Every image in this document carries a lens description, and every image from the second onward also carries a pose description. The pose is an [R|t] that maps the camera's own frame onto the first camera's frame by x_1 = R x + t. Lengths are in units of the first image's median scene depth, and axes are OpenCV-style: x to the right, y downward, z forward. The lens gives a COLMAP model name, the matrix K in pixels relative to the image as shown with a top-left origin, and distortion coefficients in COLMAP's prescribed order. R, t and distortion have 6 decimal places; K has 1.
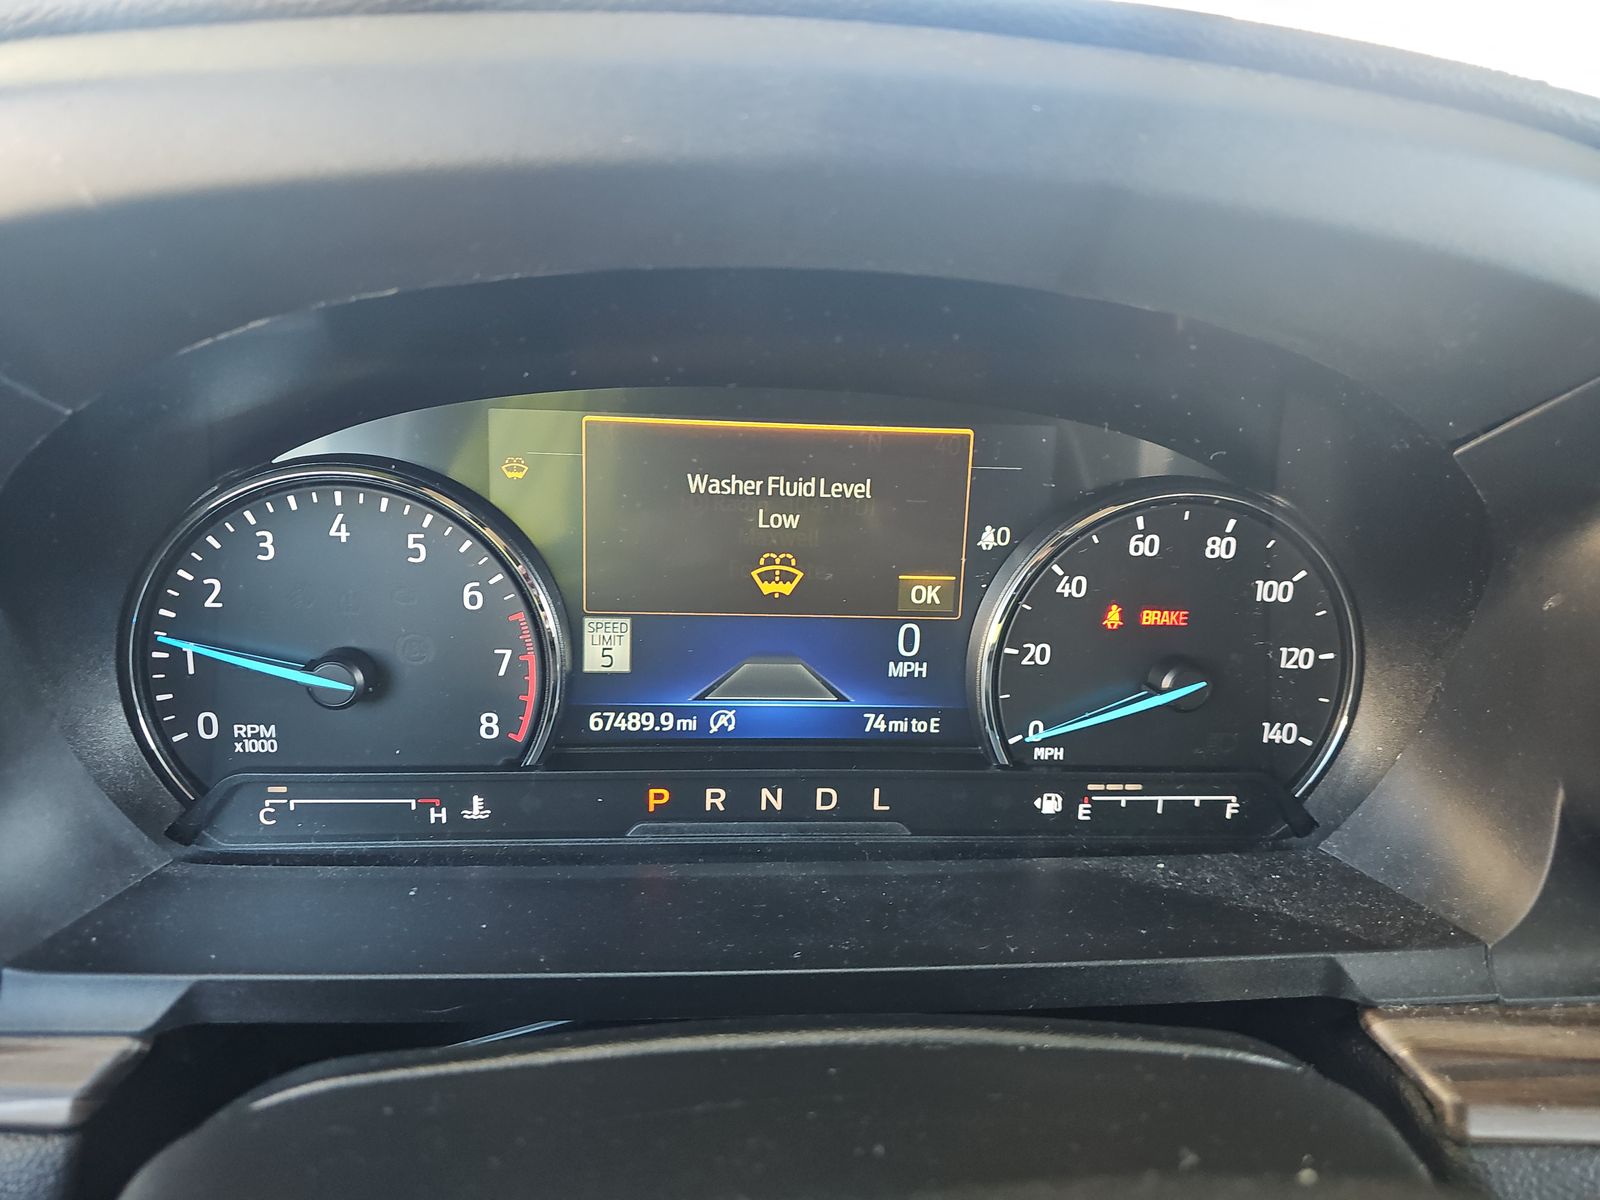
lens RADIAL K [[1012.6, 0, 815.7], [0, 1012.6, 595.5], [0, 0, 1]] dist [0.029580, -0.011843]
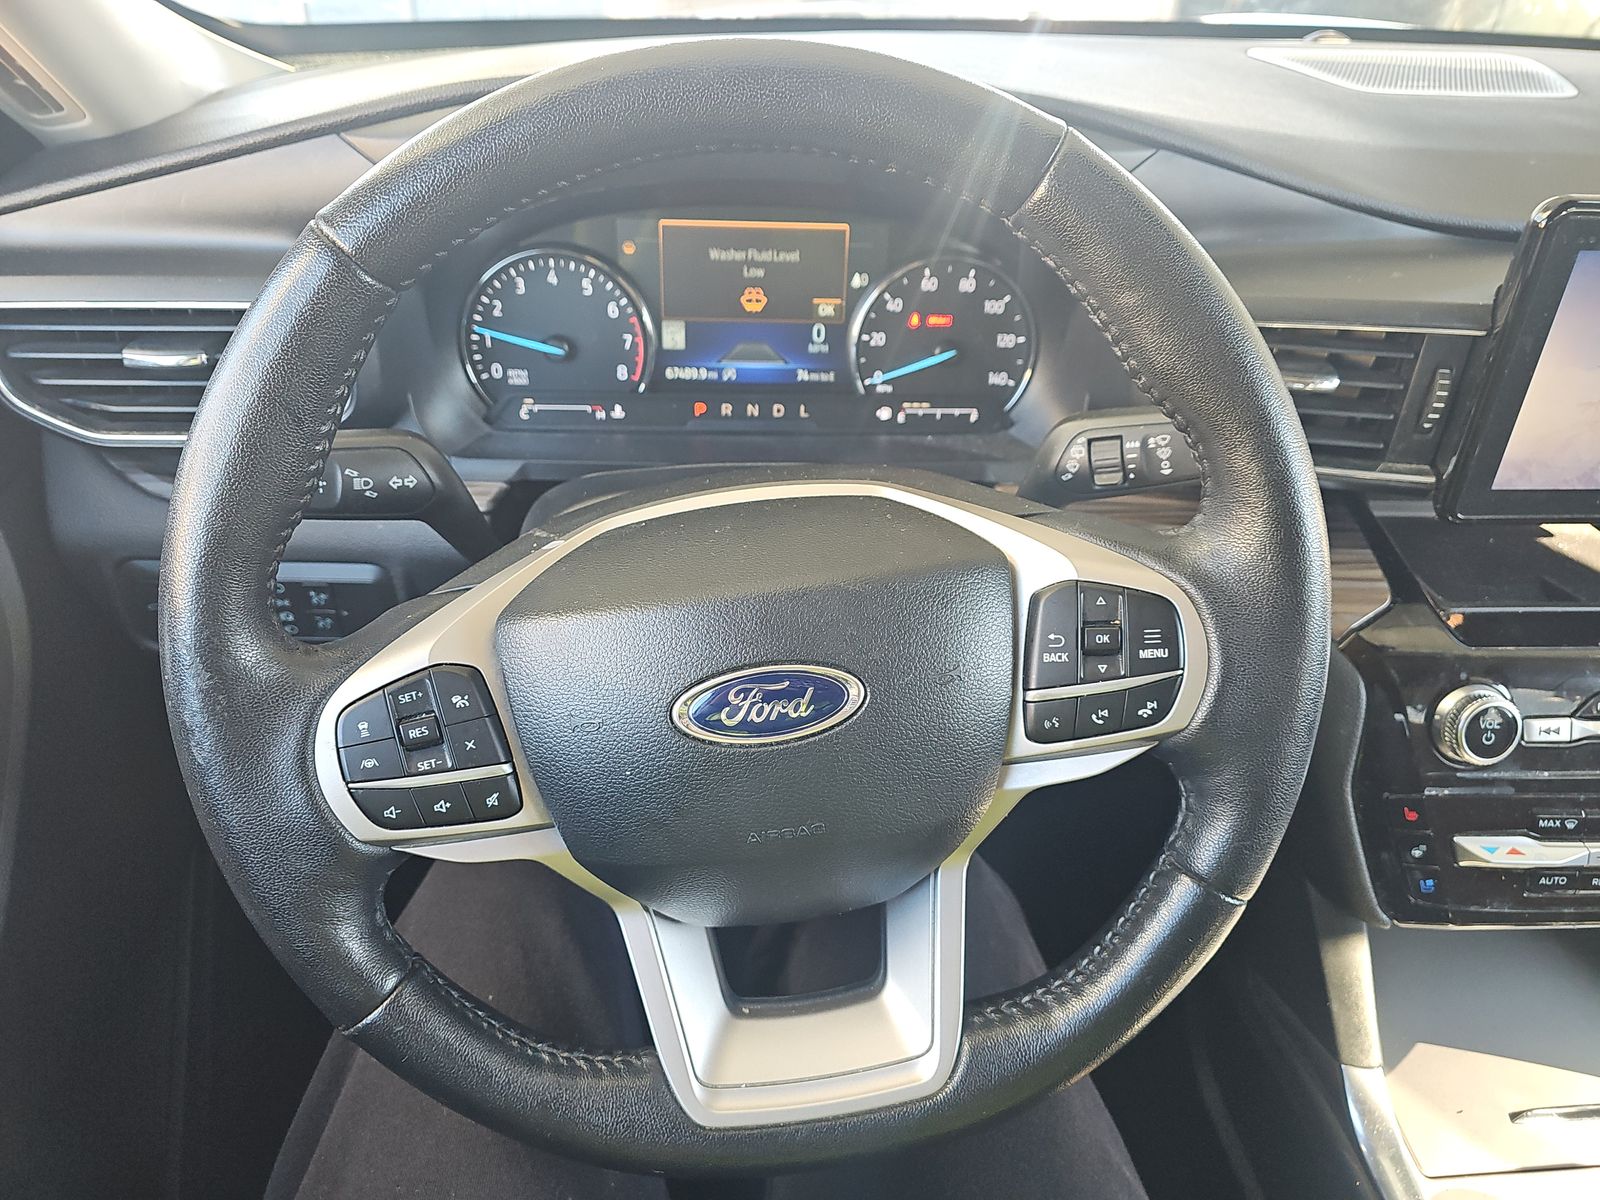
lens RADIAL K [[1012.6, 0, 798.1], [0, 1012.6, 598.8], [0, 0, 1]] dist [0.029580, -0.011843]
pose [[0.998837, 0.010402, -0.047077, 0.158825], [0.001515, 0.969192, 0.246303, 0.061747], [0.048188, -0.246088, 0.968049, -1.175479]]
